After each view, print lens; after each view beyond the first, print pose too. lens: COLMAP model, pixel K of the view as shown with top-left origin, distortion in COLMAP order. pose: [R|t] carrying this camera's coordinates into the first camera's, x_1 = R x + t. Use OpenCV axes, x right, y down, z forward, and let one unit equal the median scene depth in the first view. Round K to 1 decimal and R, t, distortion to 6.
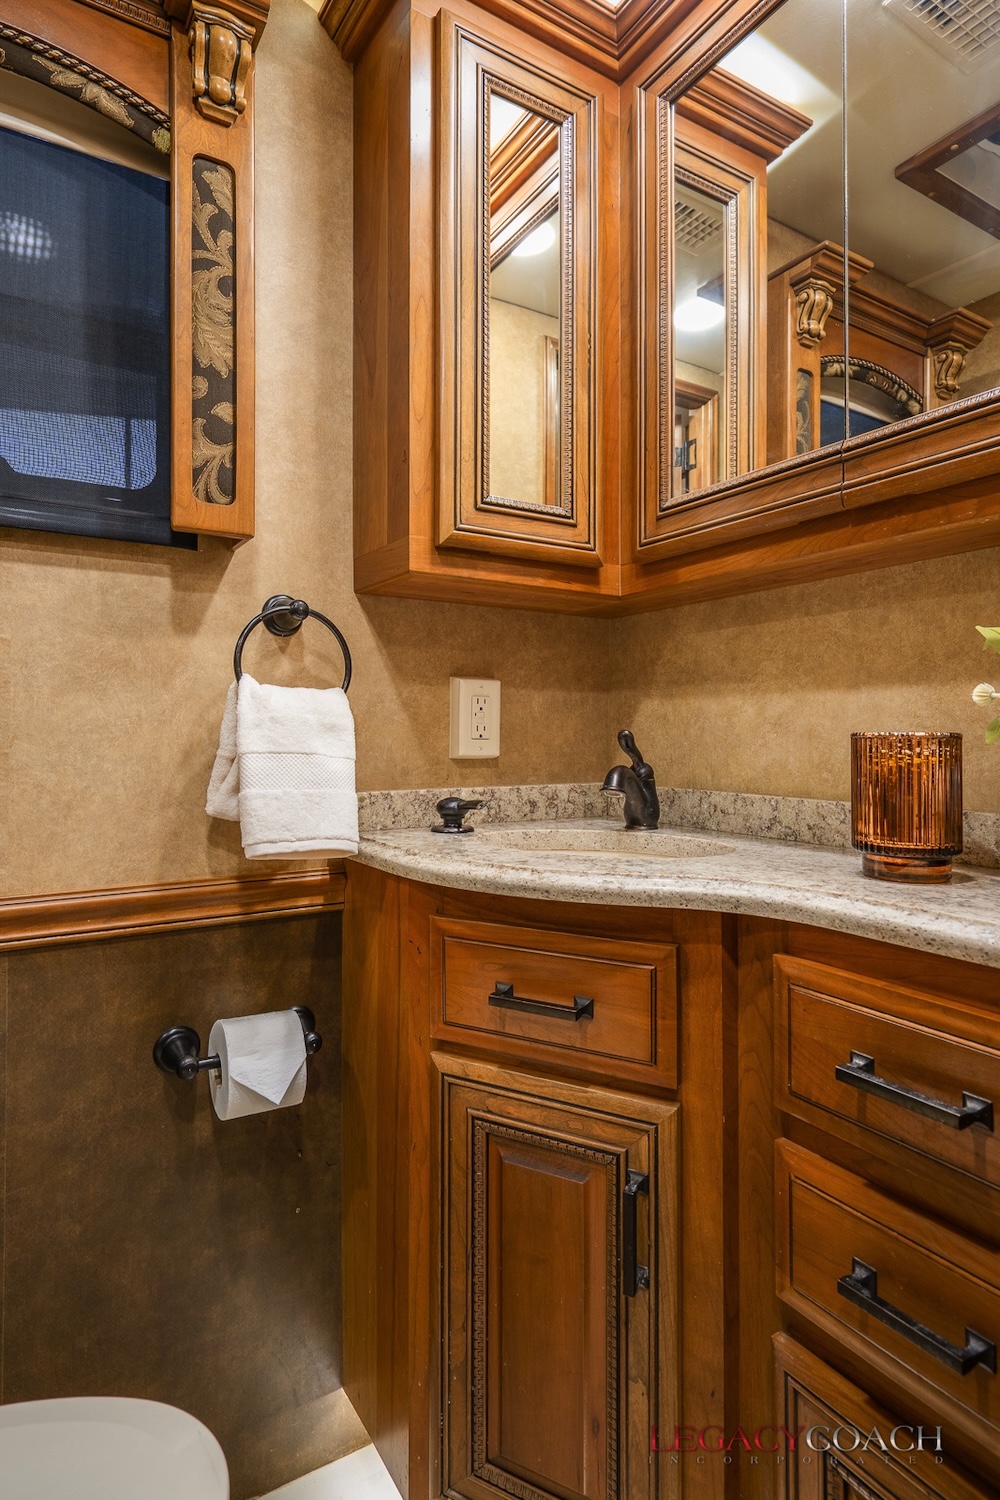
lens RADIAL K [[824.2, 0, 498.1], [0, 824.2, 715.9], [0, 0, 1]] dist [0.003189, 0.000389]
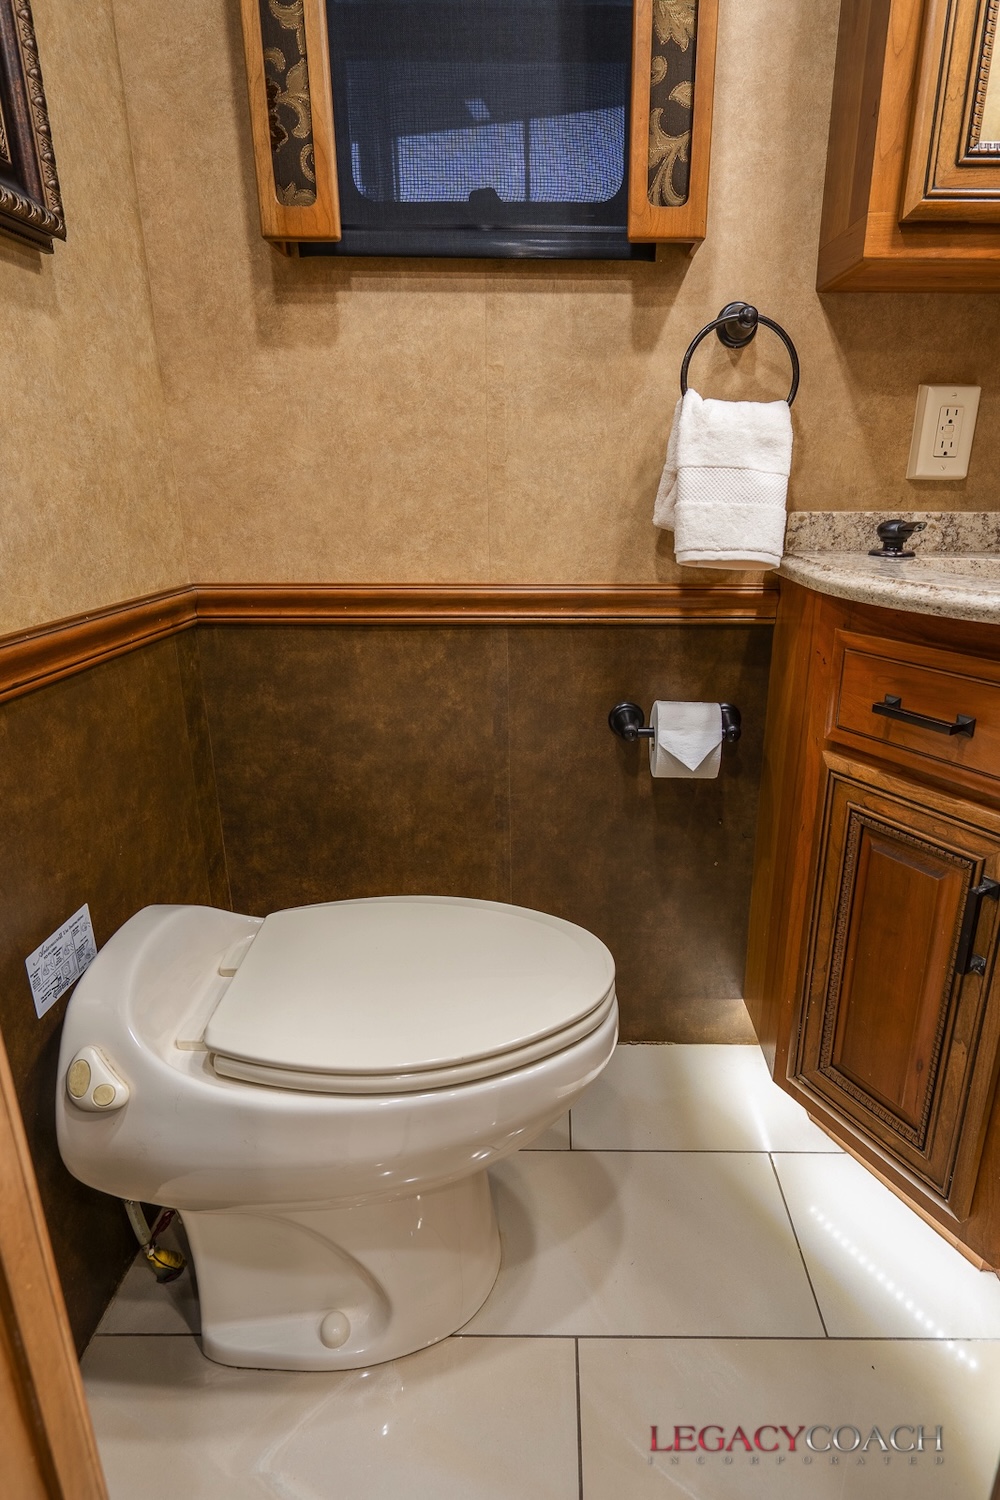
lens RADIAL K [[846.2, 0, 552.1], [0, 846.2, 752.0], [0, 0, 1]] dist [0.005221, 0.000951]
pose [[0.849673, 0.168492, -0.499666, 0.164952], [0.006875, 0.943955, 0.330001, 0.029210], [0.527265, -0.283829, 0.800895, -0.095918]]
